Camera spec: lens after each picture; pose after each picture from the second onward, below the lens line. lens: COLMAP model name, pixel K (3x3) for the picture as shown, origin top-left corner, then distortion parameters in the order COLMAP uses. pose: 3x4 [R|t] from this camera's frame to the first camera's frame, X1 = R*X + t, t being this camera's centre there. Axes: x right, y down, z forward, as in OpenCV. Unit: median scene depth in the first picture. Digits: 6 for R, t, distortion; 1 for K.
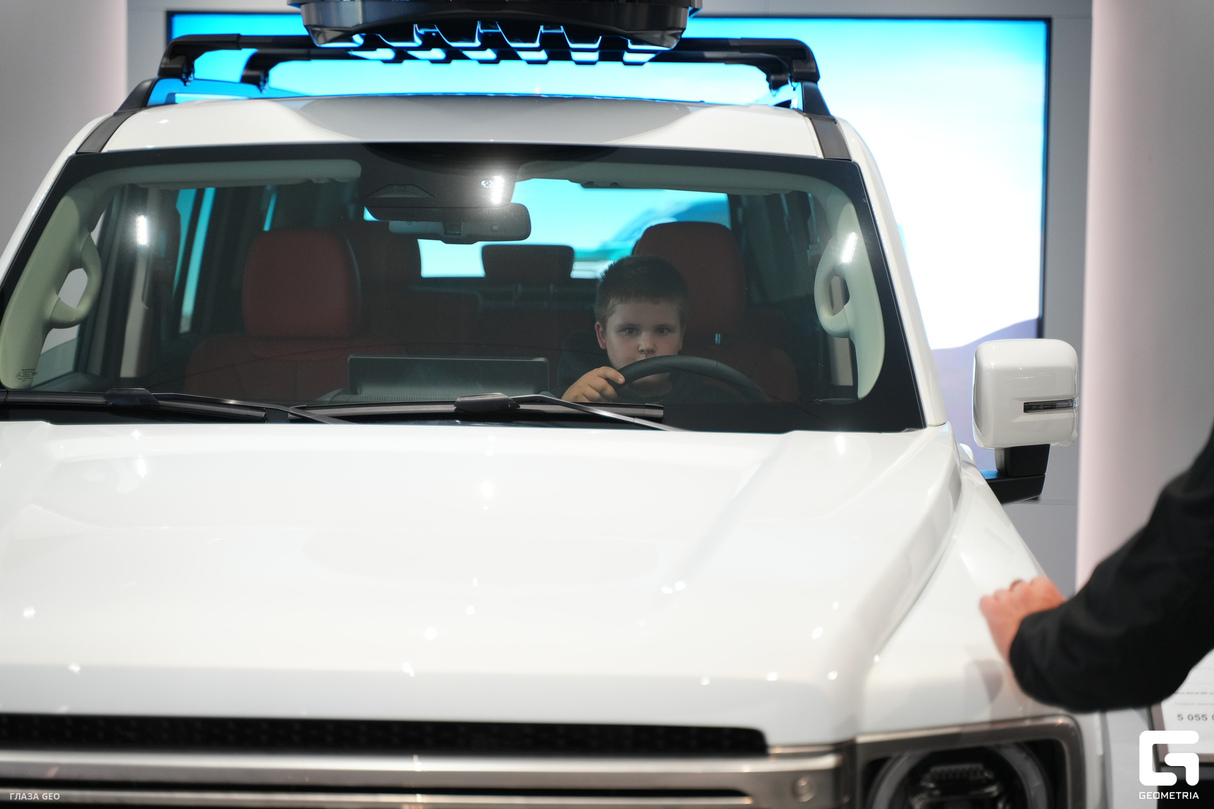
lens RADIAL K [[2647.5, 0, 607.0], [0, 2647.5, 403.7], [0, 0, 1]] dist [-0.023463, 0.000000]
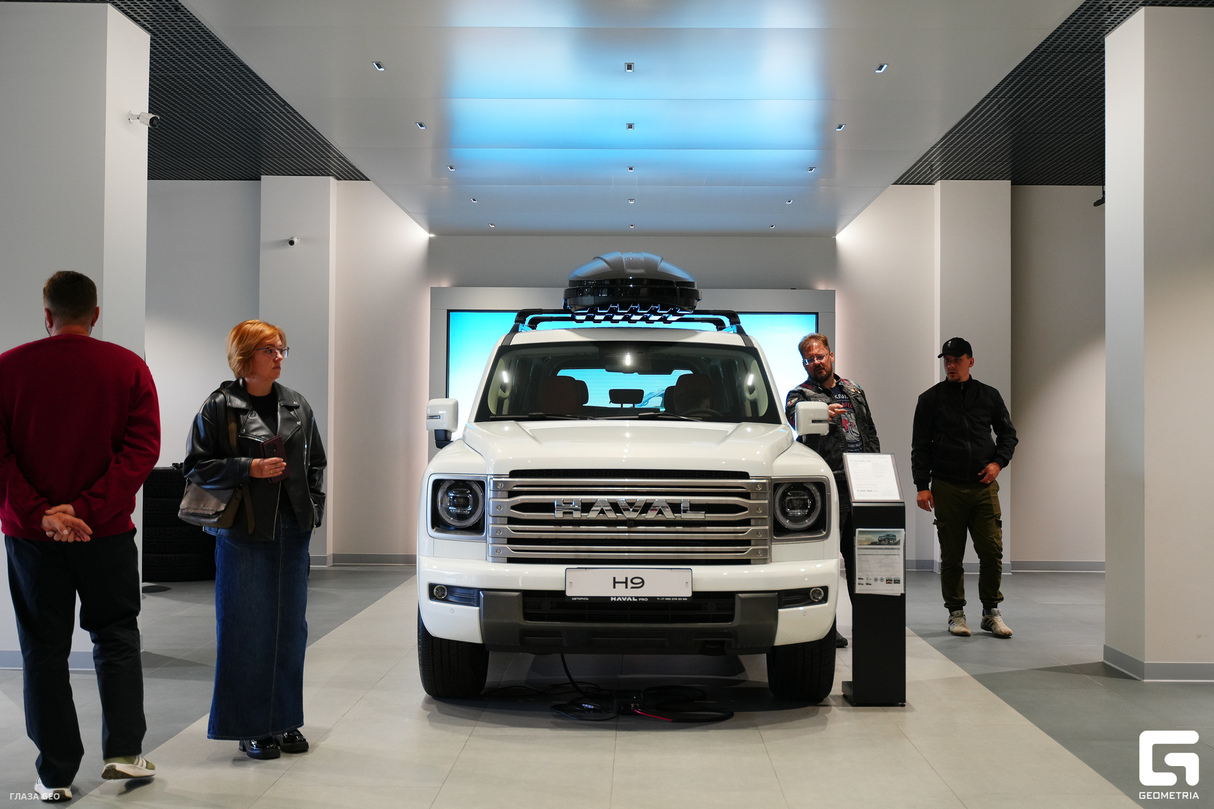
lens RADIAL K [[1502.2, 0, 607.7], [0, 1502.2, 406.1], [0, 0, 1]] dist [-0.004413, 0.000000]
pose [[0.999665, -0.002214, 0.025775, -0.124761], [0.004616, 0.995607, -0.093521, 0.140365], [-0.025455, 0.093609, 0.995284, -0.736405]]
